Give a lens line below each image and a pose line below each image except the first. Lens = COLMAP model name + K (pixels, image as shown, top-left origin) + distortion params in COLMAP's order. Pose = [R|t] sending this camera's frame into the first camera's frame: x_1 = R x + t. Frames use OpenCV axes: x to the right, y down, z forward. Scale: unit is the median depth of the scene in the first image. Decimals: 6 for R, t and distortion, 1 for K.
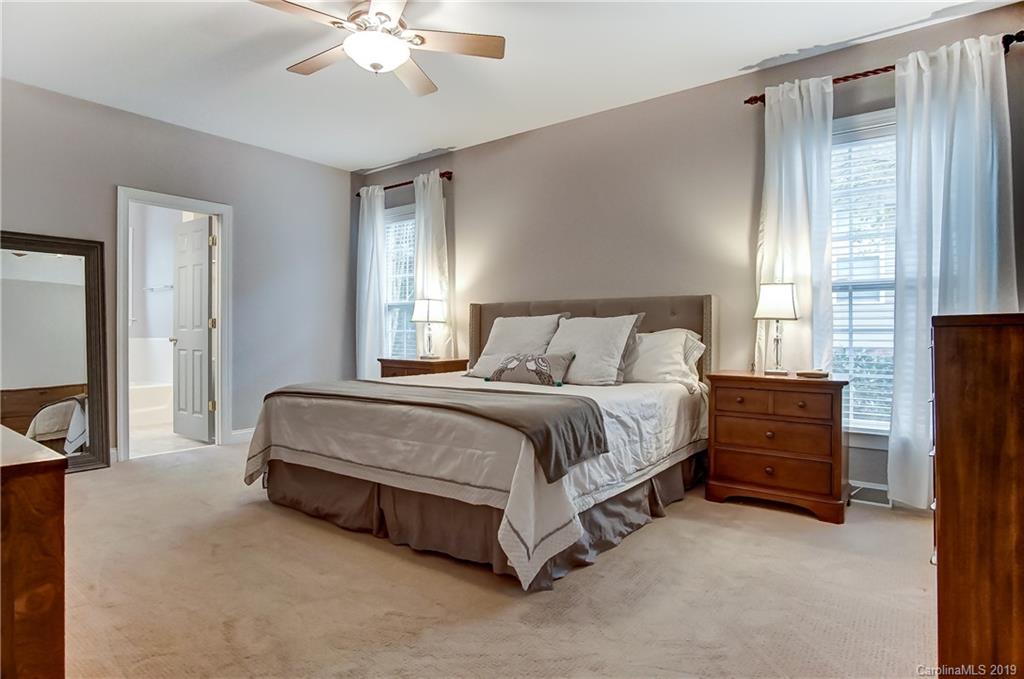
lens RADIAL K [[560.5, 0, 511.5], [0, 560.5, 332.1], [0, 0, 1]] dist [-0.035063, 0.009666]
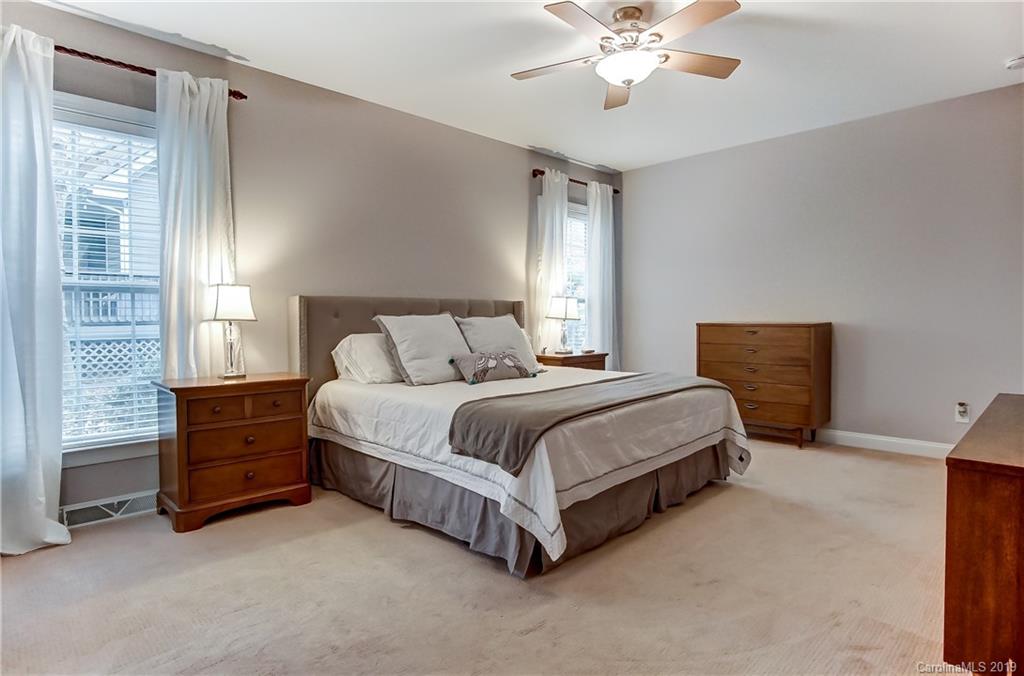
lens RADIAL K [[560.5, 0, 511.5], [0, 560.5, 330.6], [0, 0, 1]] dist [-0.035063, 0.009666]
pose [[0.127488, -0.021903, 0.991598, -1.101585], [0.010010, 0.999734, 0.020795, -0.025451], [-0.991790, 0.007275, 0.127673, 0.913533]]
